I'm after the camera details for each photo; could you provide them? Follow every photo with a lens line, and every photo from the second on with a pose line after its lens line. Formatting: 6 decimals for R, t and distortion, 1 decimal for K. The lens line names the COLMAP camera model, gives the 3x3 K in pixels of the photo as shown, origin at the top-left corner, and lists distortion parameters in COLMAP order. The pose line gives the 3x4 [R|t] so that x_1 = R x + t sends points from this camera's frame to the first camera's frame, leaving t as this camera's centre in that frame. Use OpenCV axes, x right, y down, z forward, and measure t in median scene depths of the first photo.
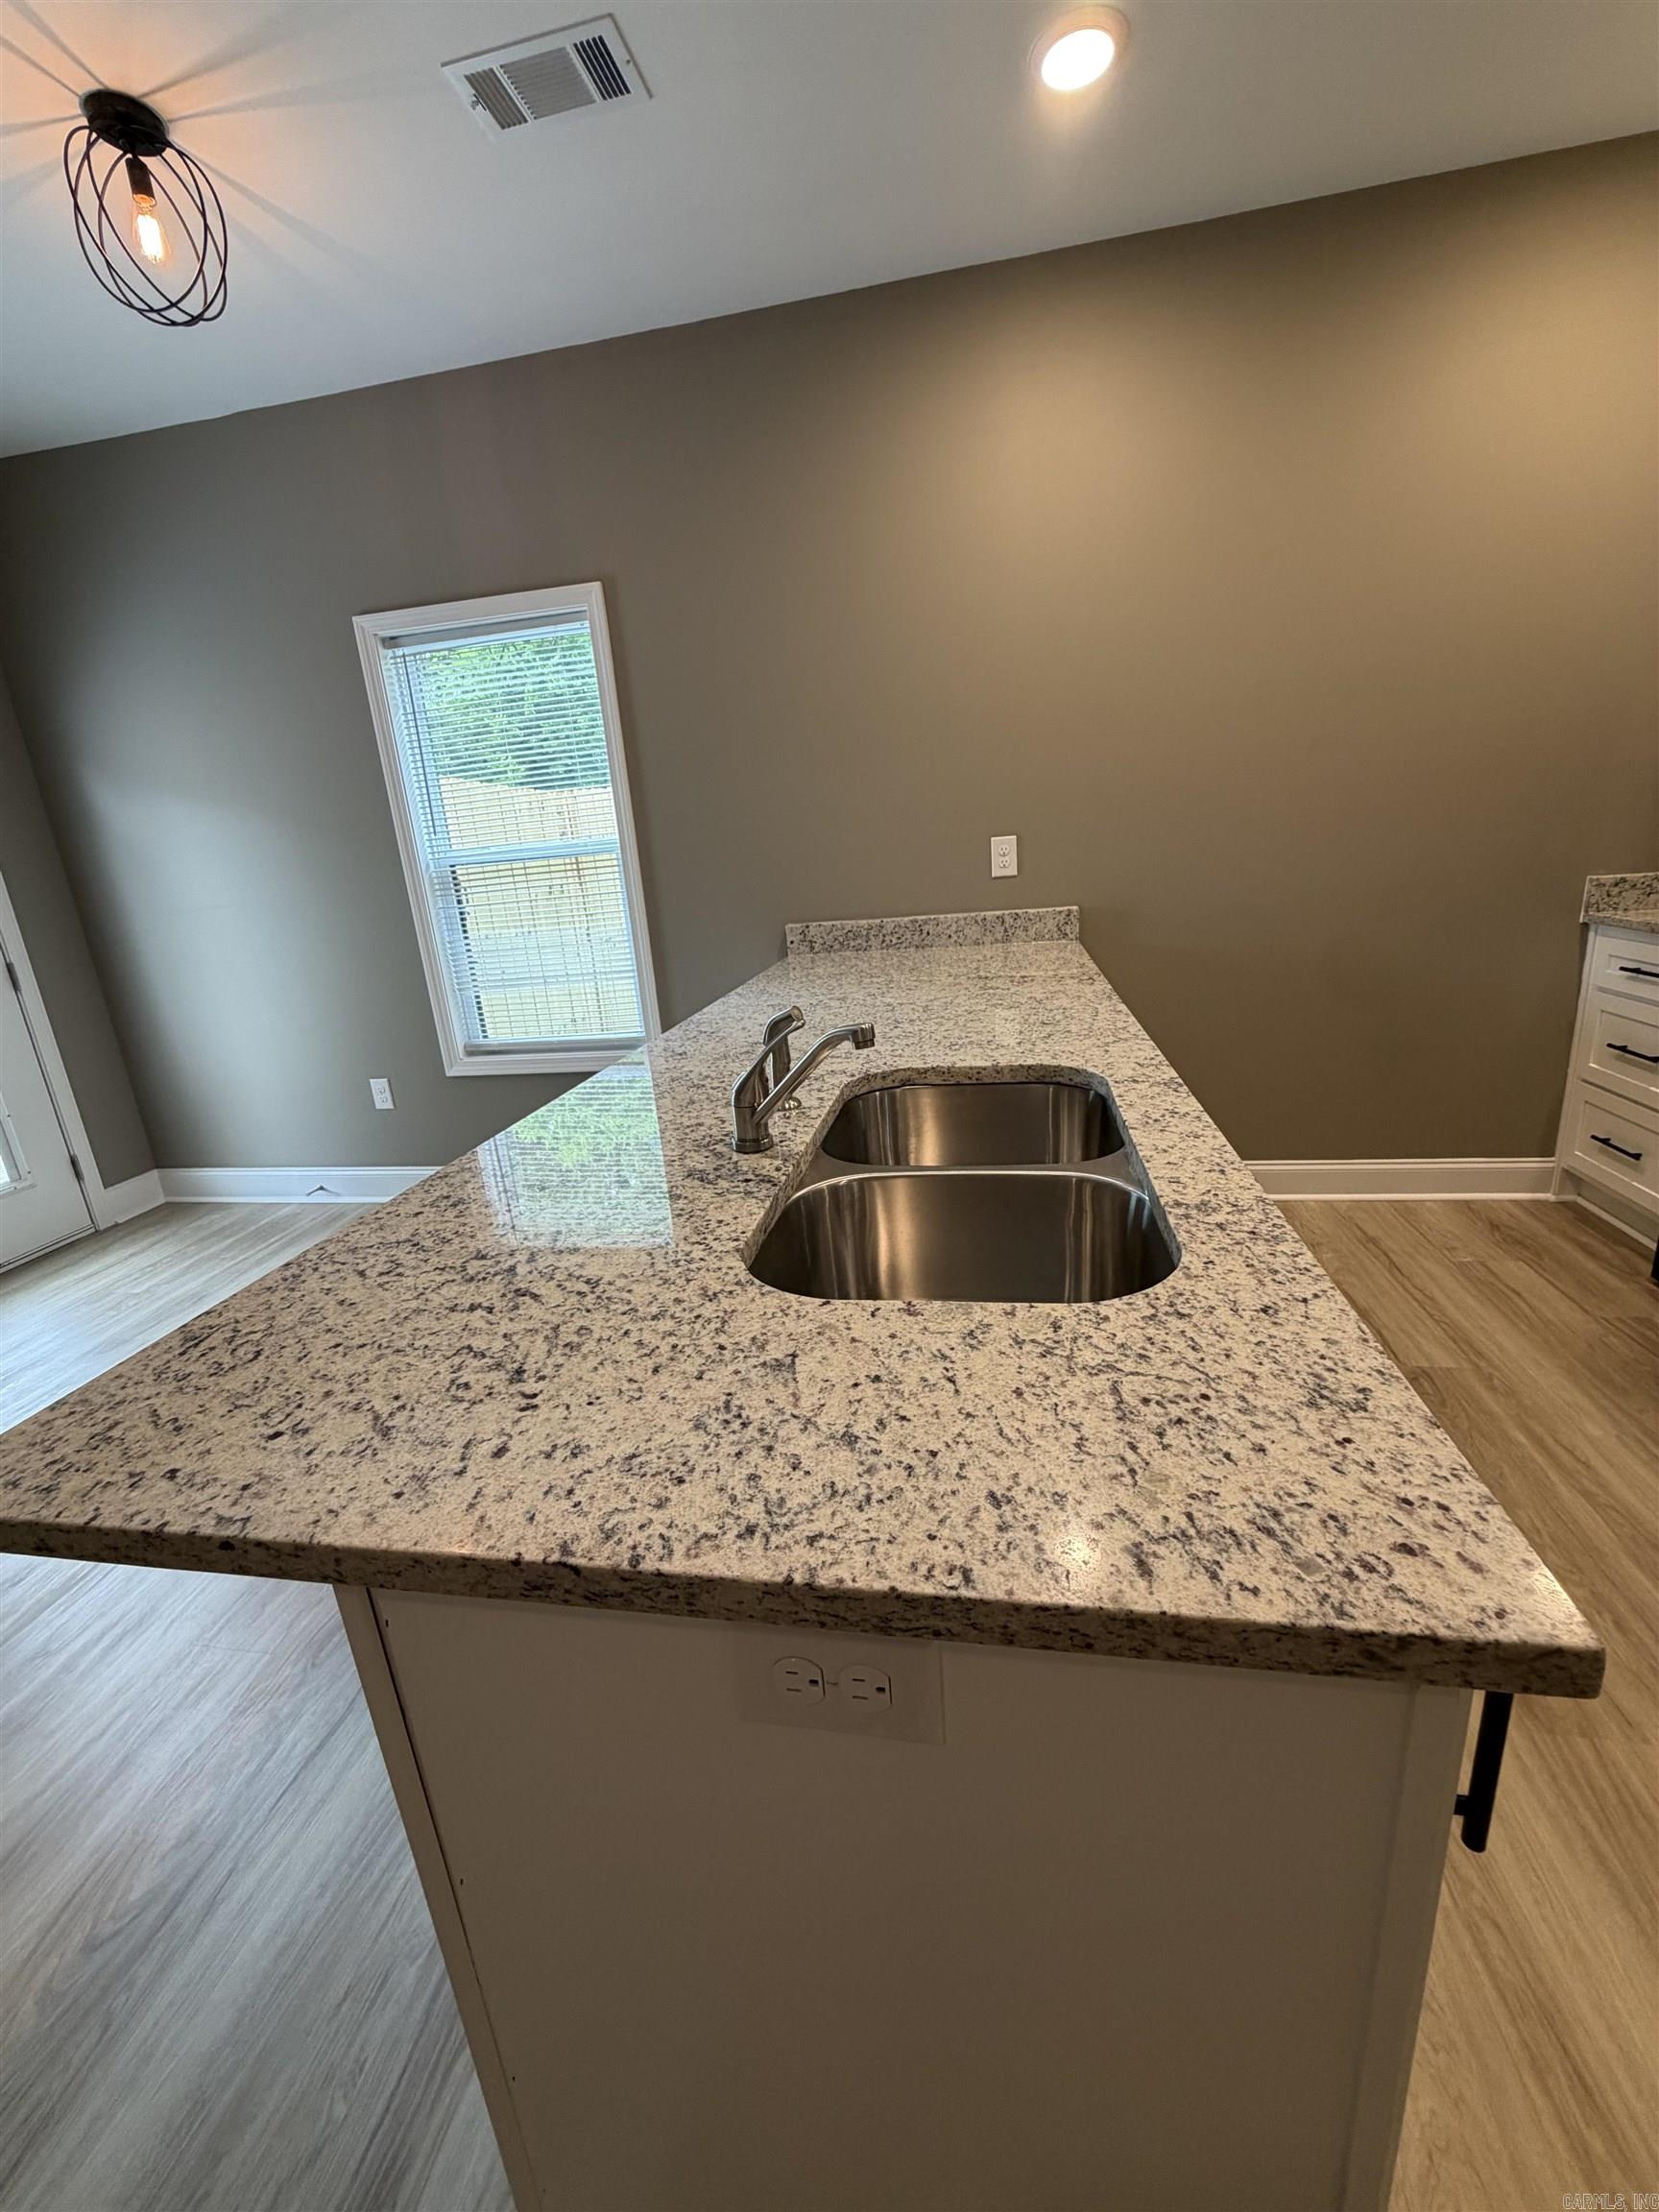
lens RADIAL K [[883.7, 0, 832.5], [0, 883.7, 1098.7], [0, 0, 1]] dist [-0.001669, 0.001410]
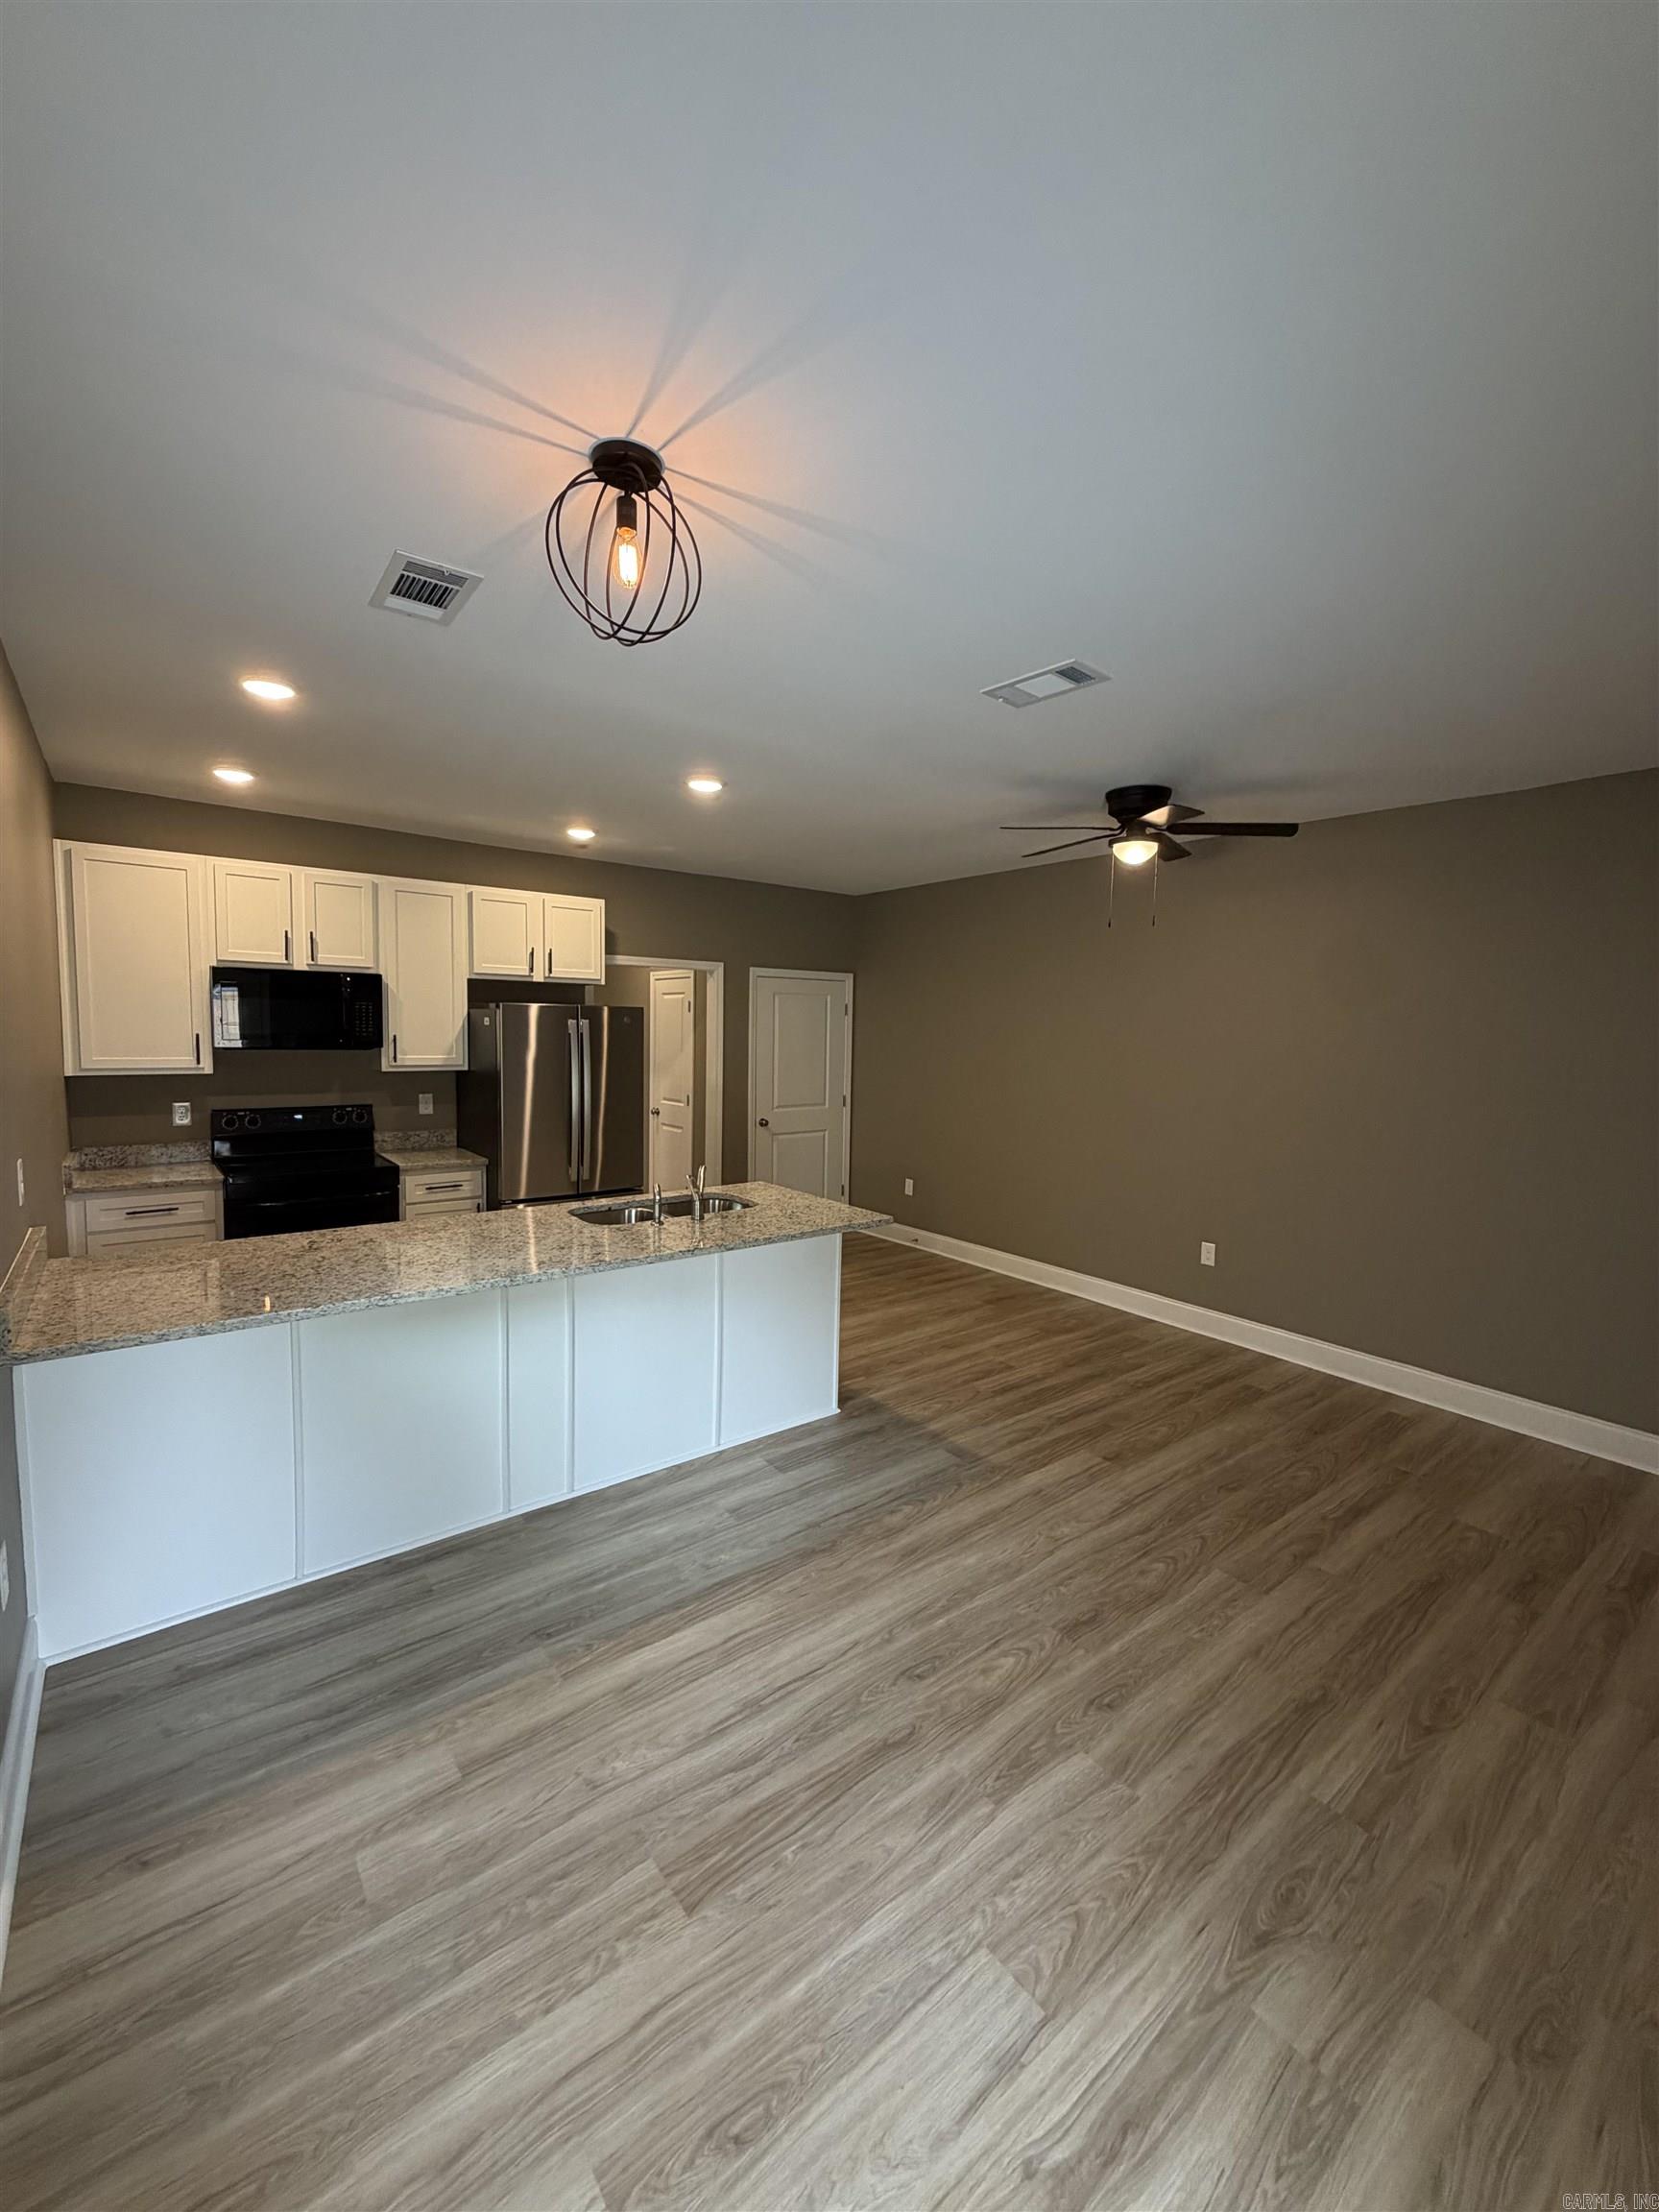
lens RADIAL K [[883.7, 0, 832.5], [0, 883.7, 1098.7], [0, 0, 1]] dist [-0.001669, 0.001410]
pose [[-0.743719, 0.007933, 0.668446, -1.229455], [0.221832, 0.946198, 0.235584, -0.471797], [-0.630613, 0.323491, -0.705465, 1.345196]]
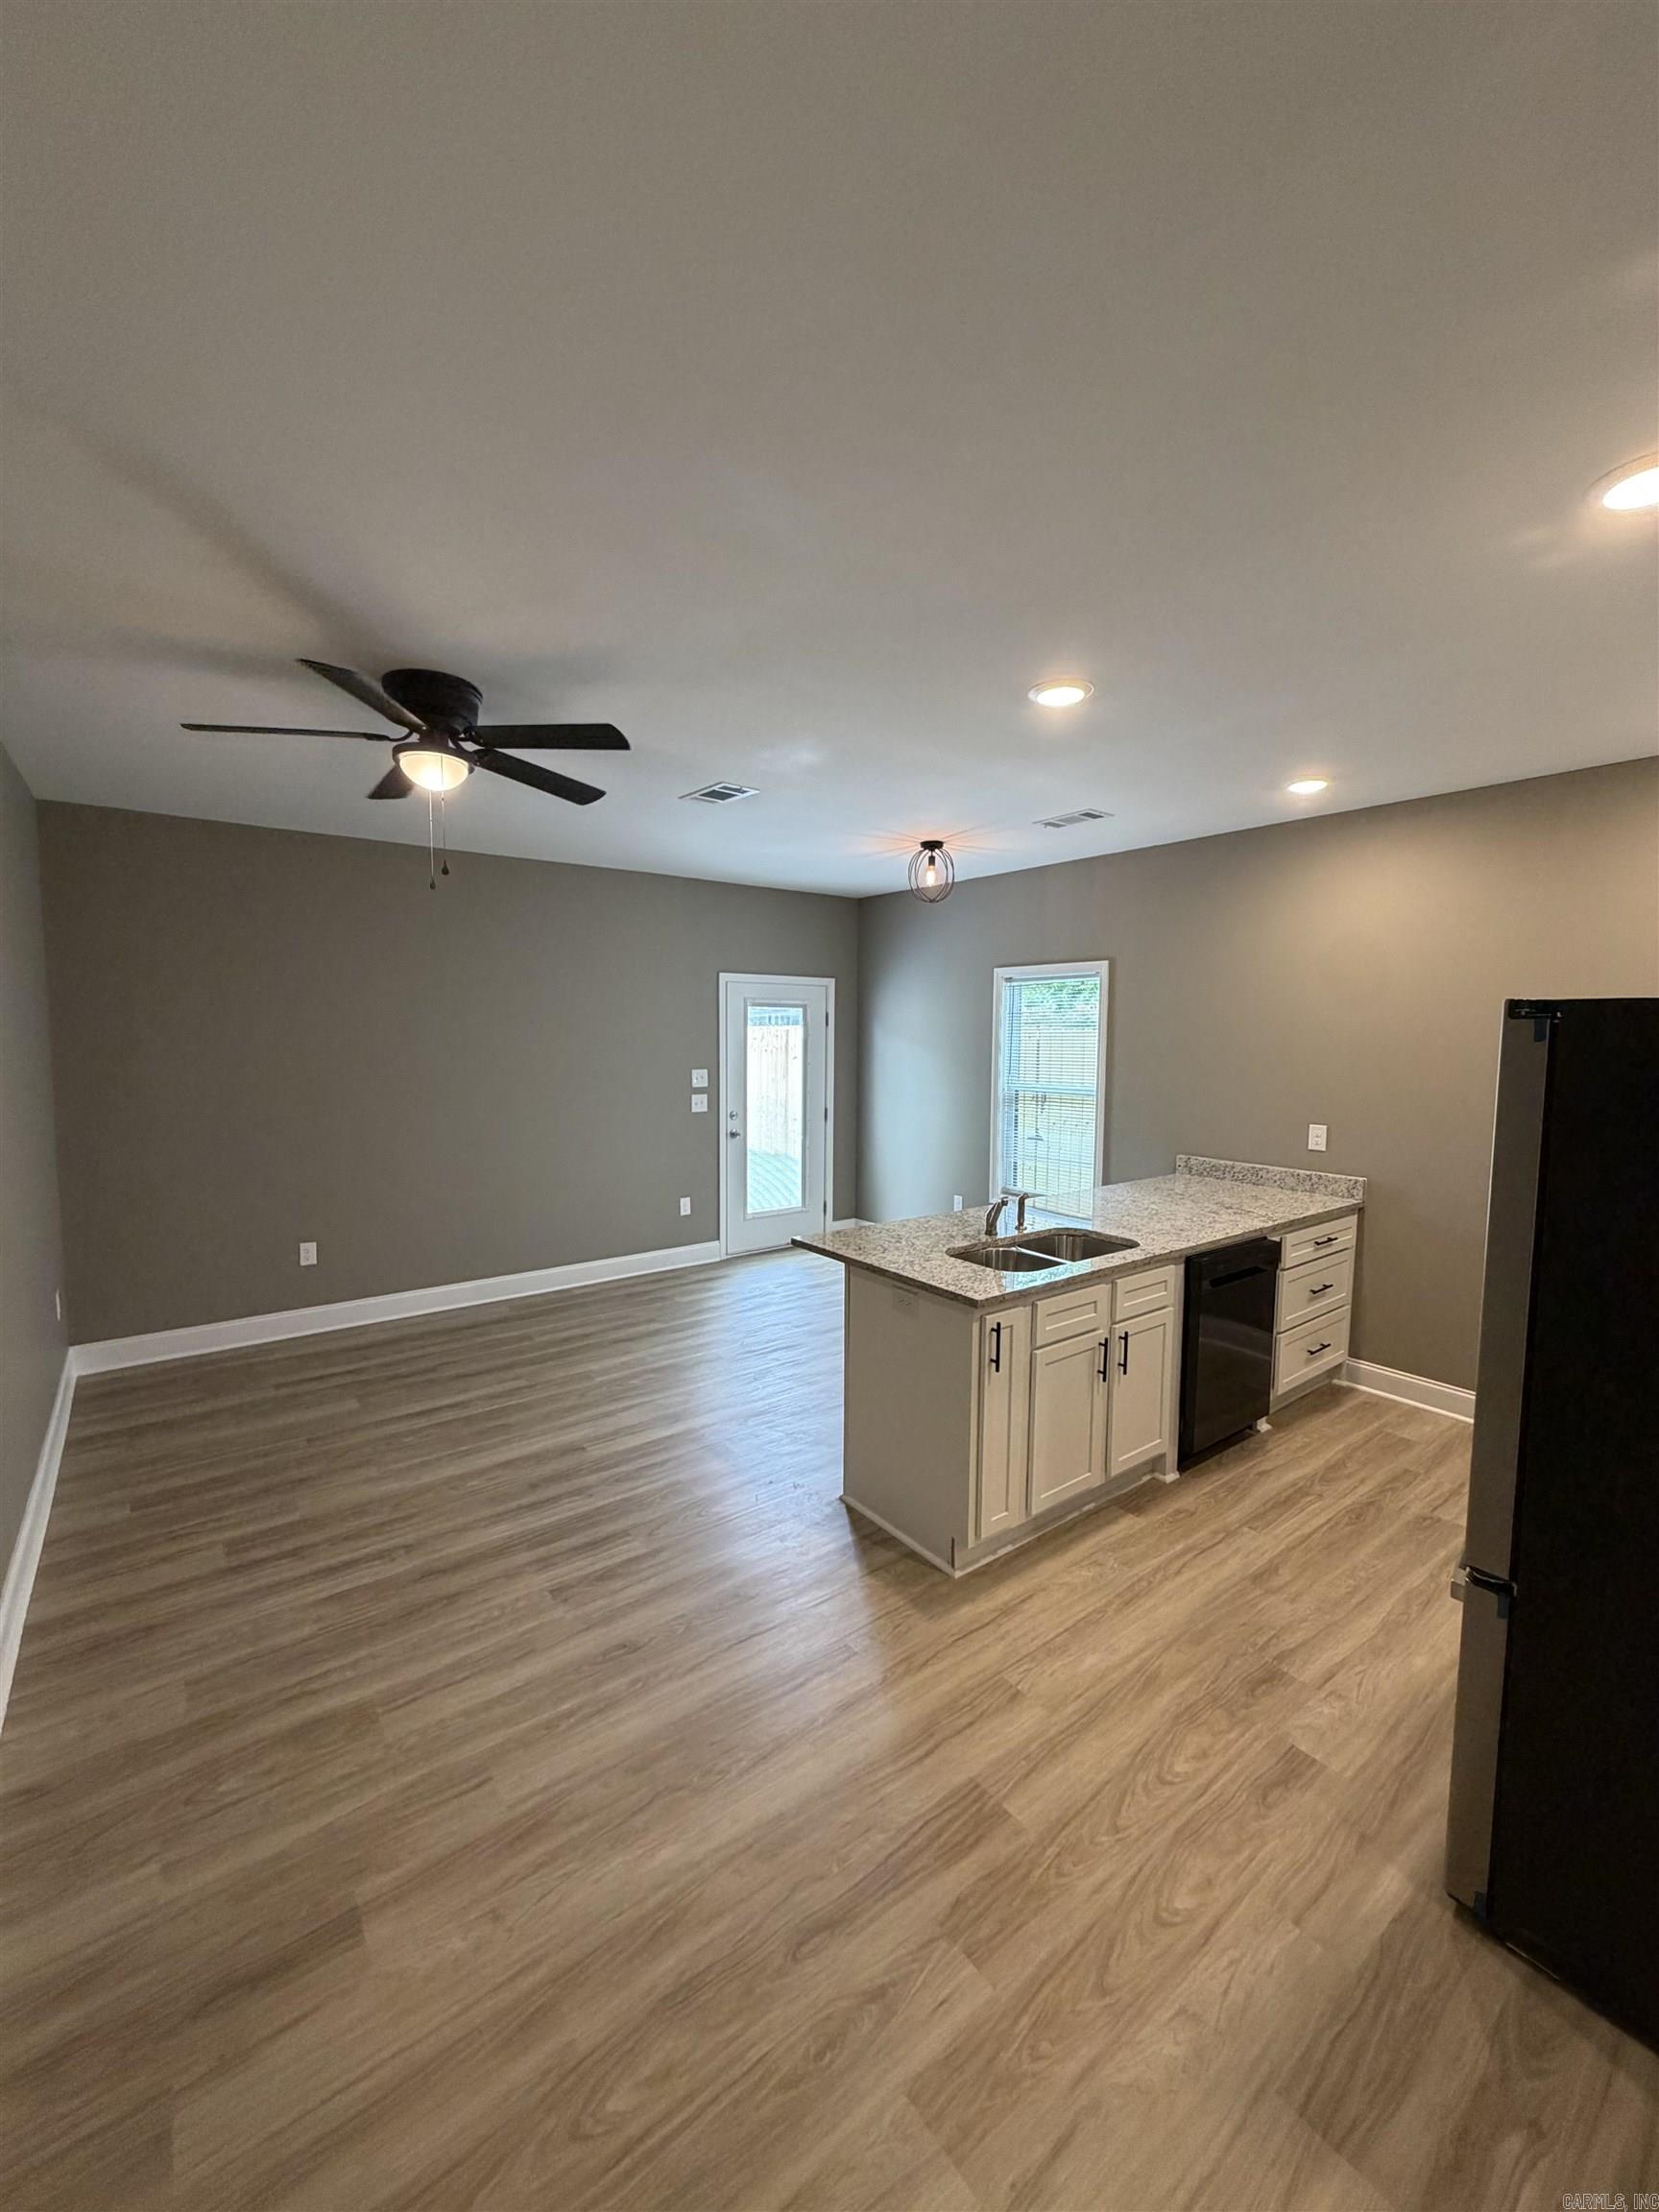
lens RADIAL K [[883.7, 0, 832.5], [0, 883.7, 1098.7], [0, 0, 1]] dist [-0.001669, 0.001410]
pose [[0.735435, 0.134344, -0.664144, 0.725685], [-0.250087, 0.964764, -0.081778, -0.004251], [0.629755, 0.226237, 0.743119, -0.850156]]
